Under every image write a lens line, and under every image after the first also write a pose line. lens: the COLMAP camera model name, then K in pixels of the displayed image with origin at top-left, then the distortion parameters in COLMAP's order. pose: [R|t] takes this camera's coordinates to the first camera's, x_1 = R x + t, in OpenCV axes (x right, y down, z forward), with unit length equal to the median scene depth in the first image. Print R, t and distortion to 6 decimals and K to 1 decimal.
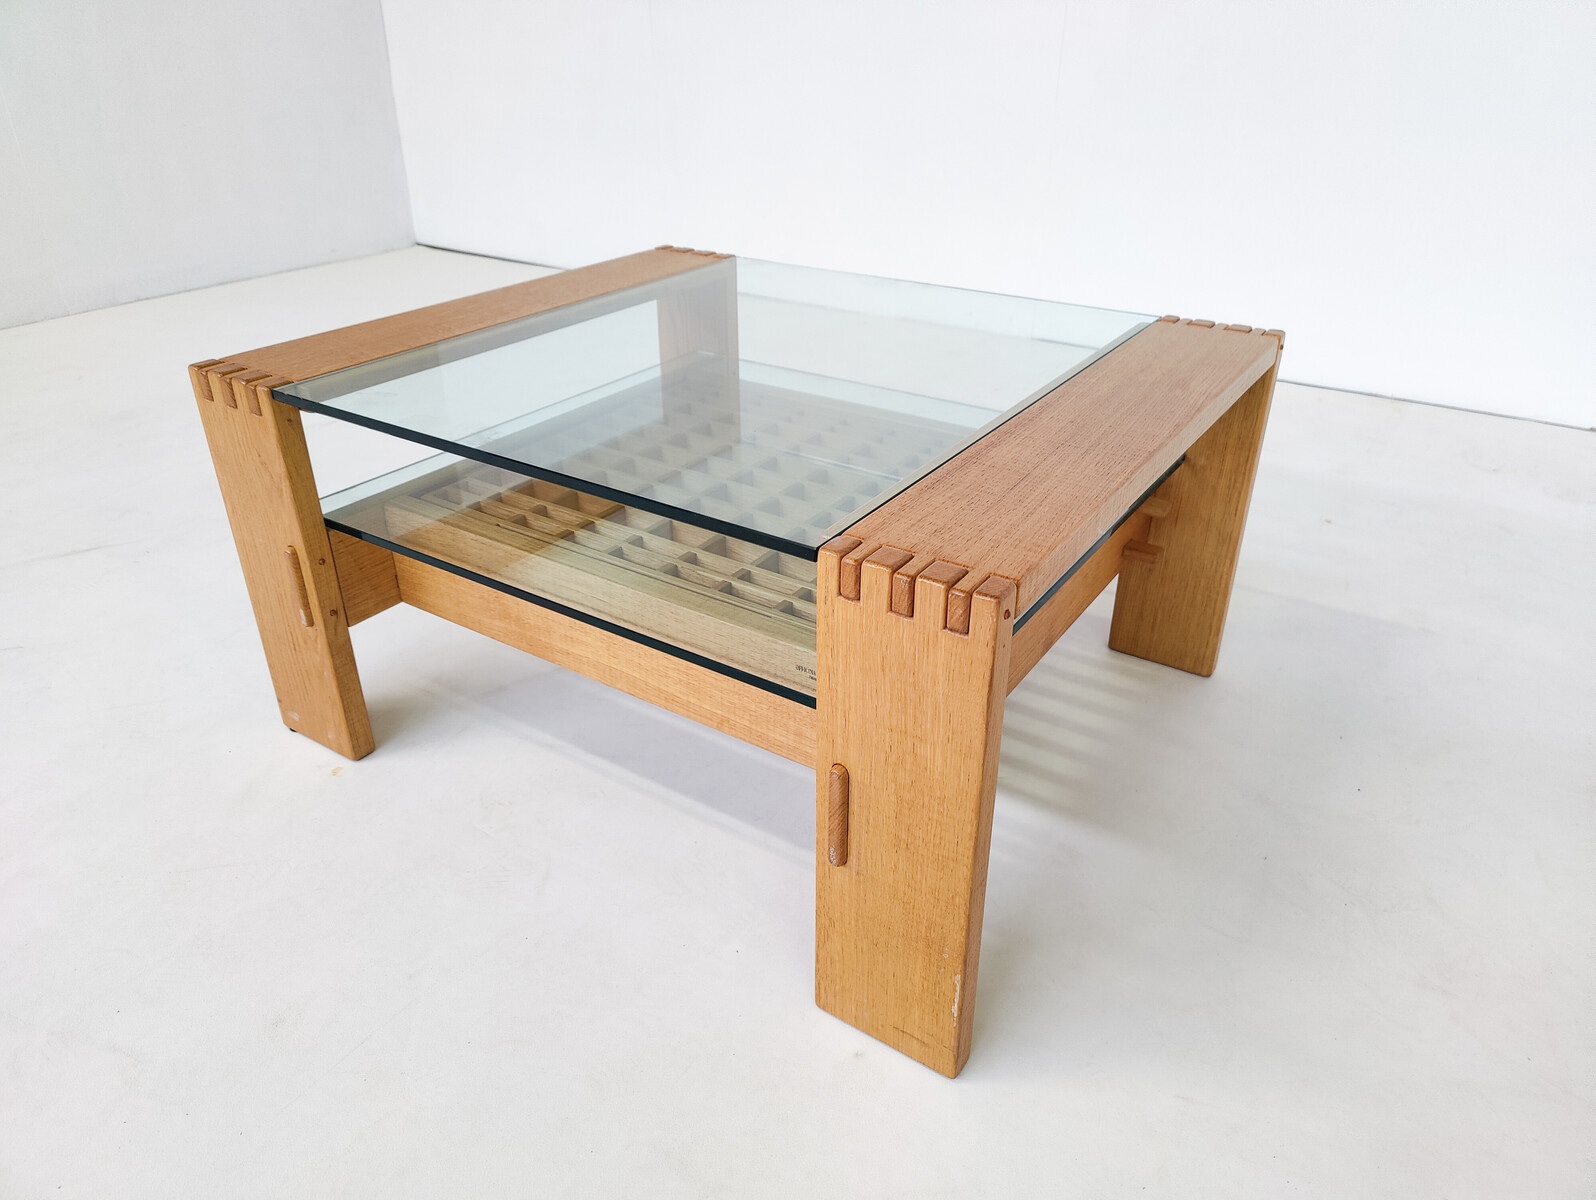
lens RADIAL K [[1100.5, 0, 798.0], [0, 1100.5, 600.0], [0, 0, 1]] dist [-0.002540, 0.000781]
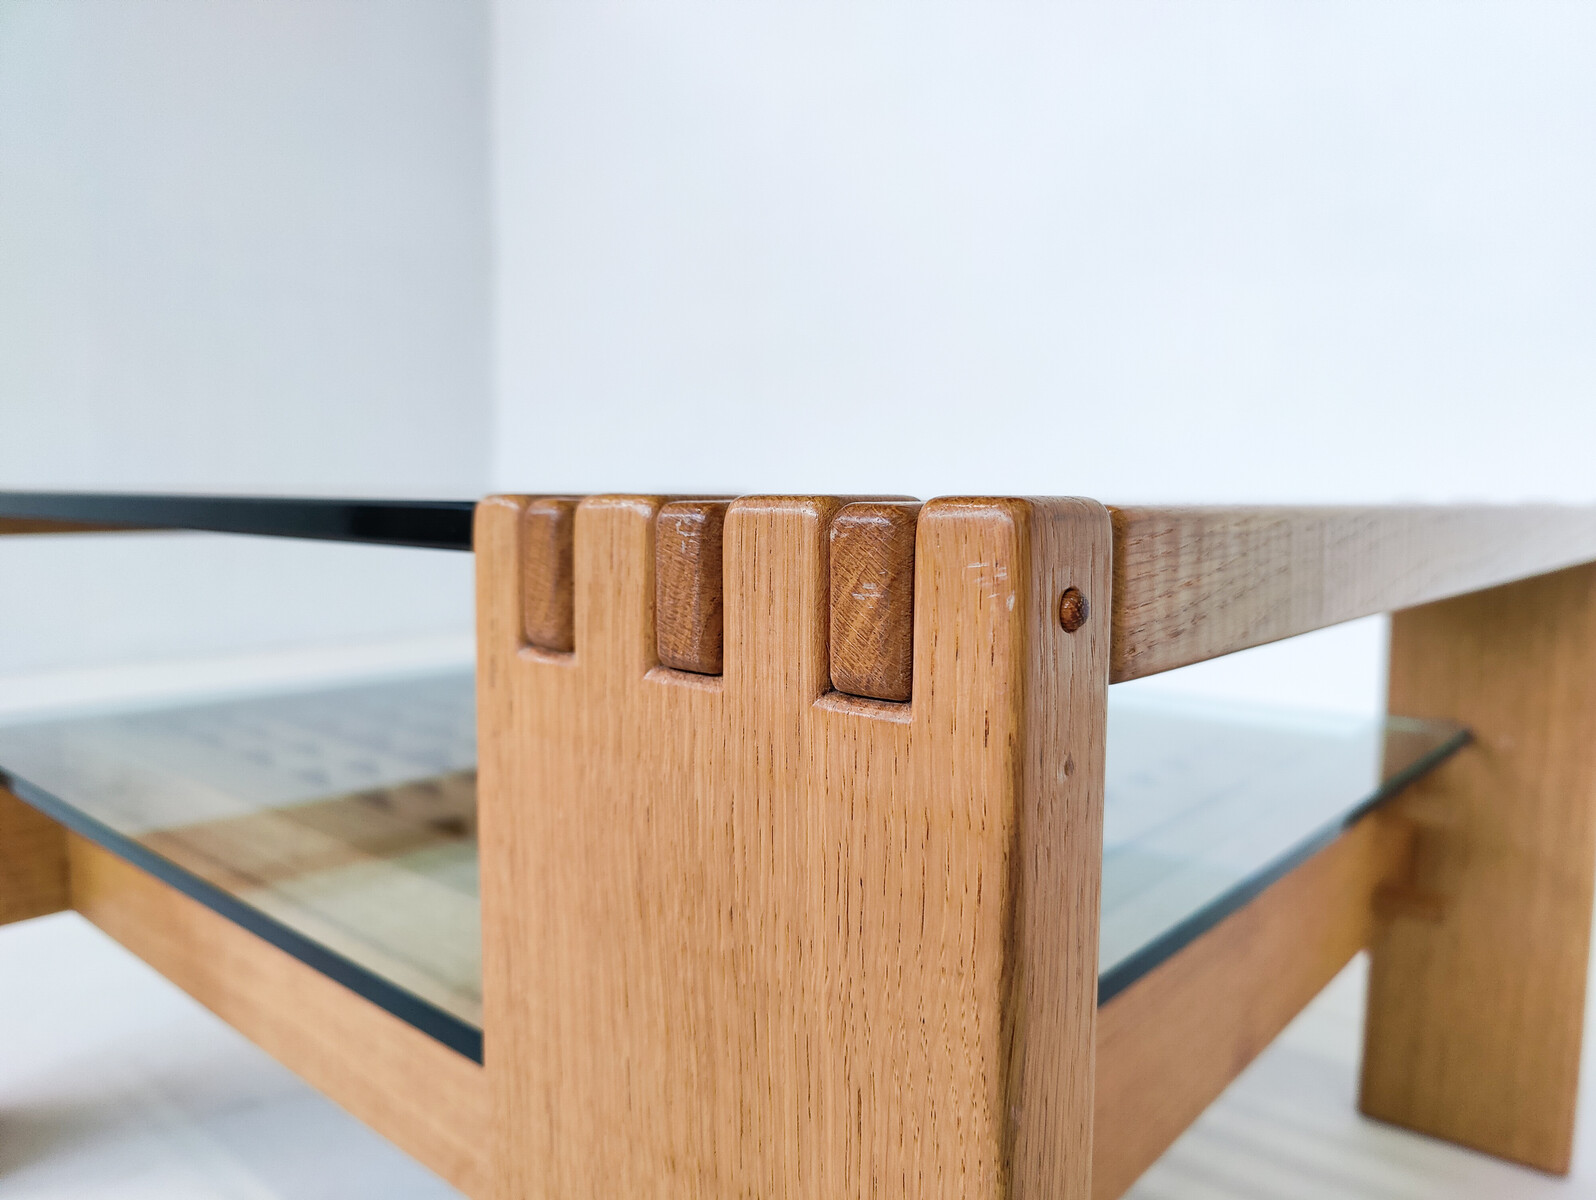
lens RADIAL K [[1158.4, 0, 827.9], [0, 1158.4, 608.8], [0, 0, 1]] dist [-0.024423, 0.000076]
pose [[0.993891, 0.024018, -0.107720, 0.098860], [-0.064267, 0.919428, -0.387972, 0.066609], [0.089723, 0.392524, 0.915355, 0.462538]]
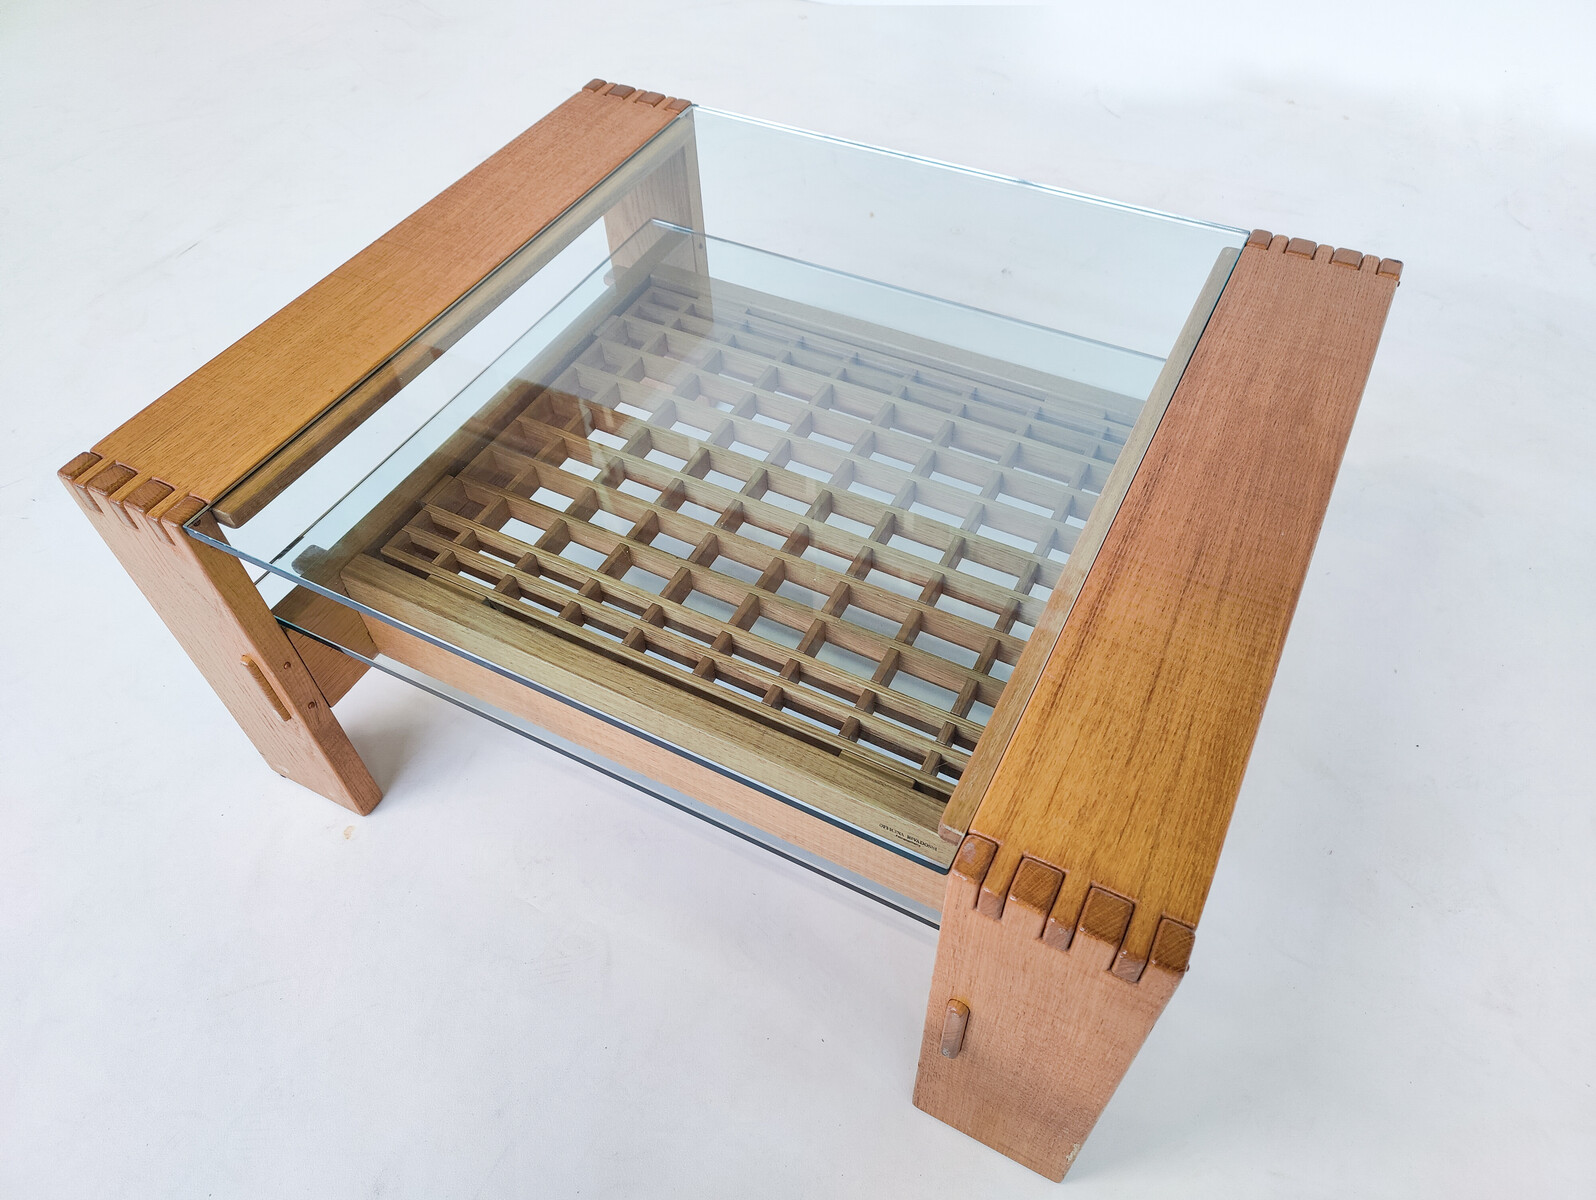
lens RADIAL K [[1100.5, 0, 798.0], [0, 1100.5, 600.0], [0, 0, 1]] dist [-0.002540, 0.000781]
pose [[0.993728, -0.098894, 0.052207, -0.078641], [0.073440, 0.929188, 0.362238, -0.356935], [-0.084333, -0.356131, 0.930623, 0.191024]]
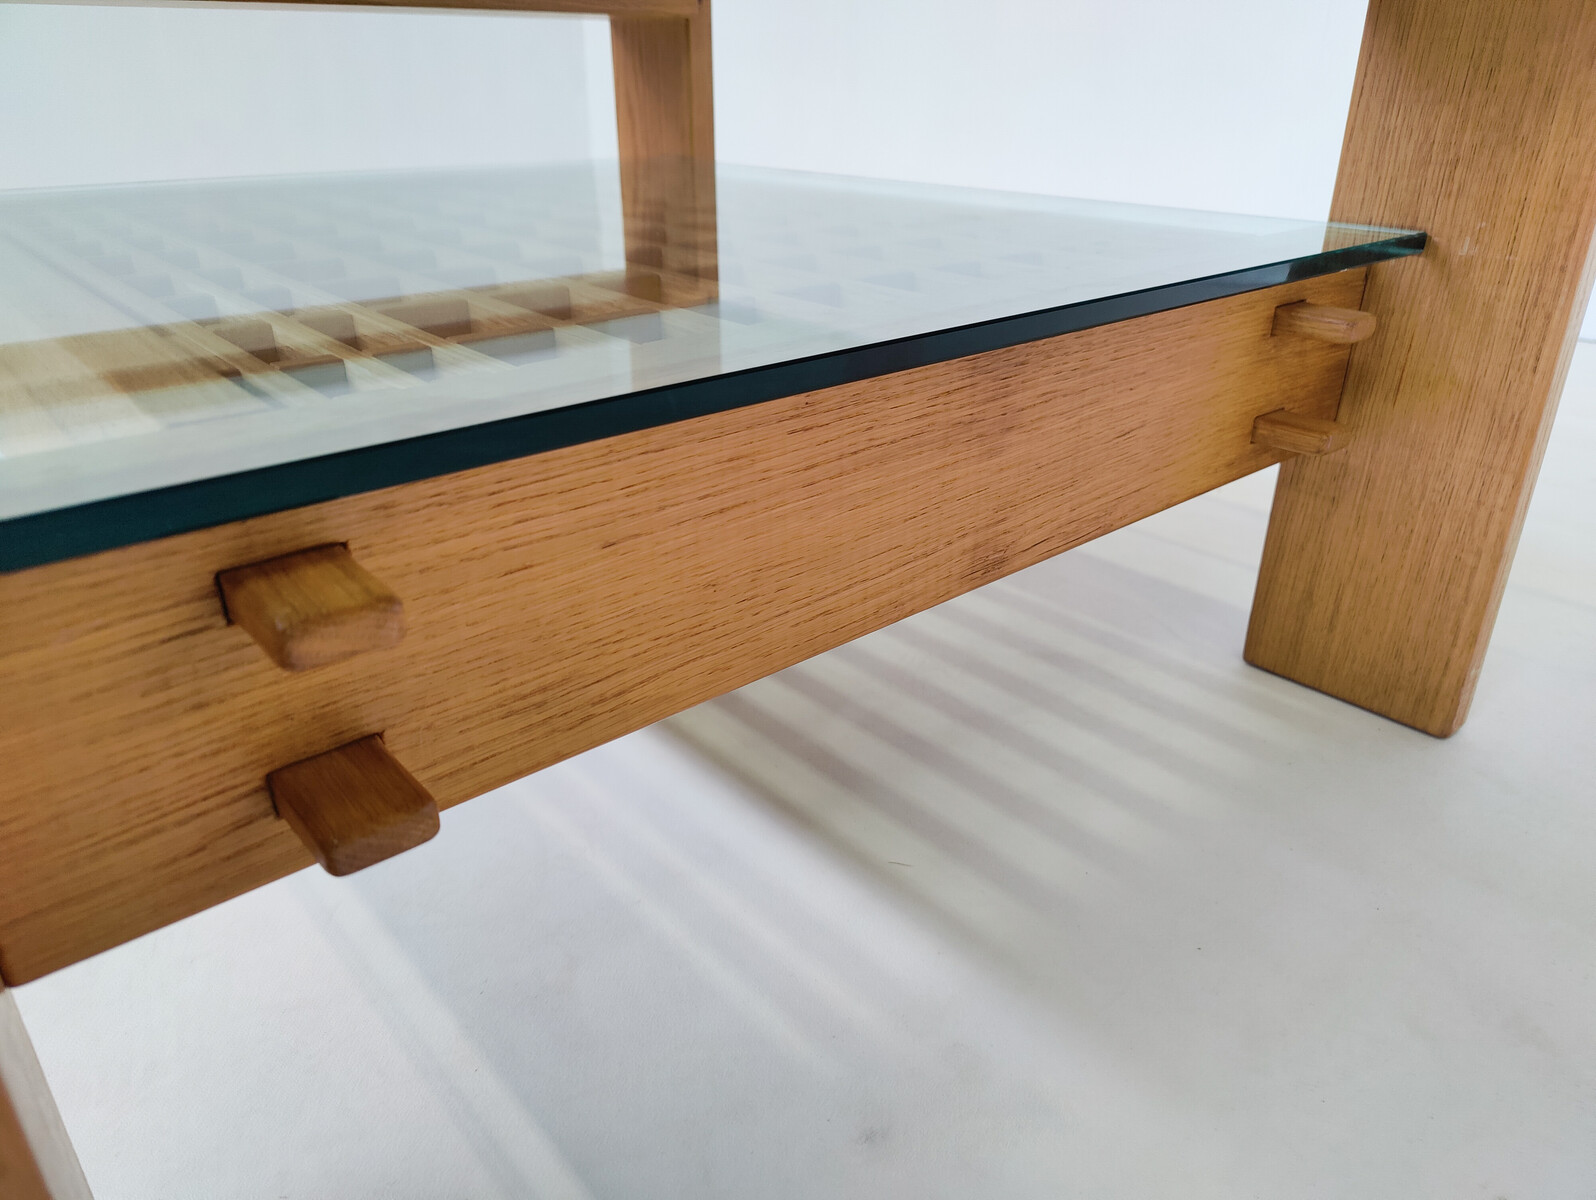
lens RADIAL K [[1104.5, 0, 798.0], [0, 1104.5, 600.0], [0, 0, 1]] dist [0.026371, -0.049609]
pose [[0.964266, 0.117511, -0.237450, 0.255296], [-0.129856, 0.990843, -0.036979, 0.079175], [0.230930, 0.066492, 0.970696, 0.564202]]
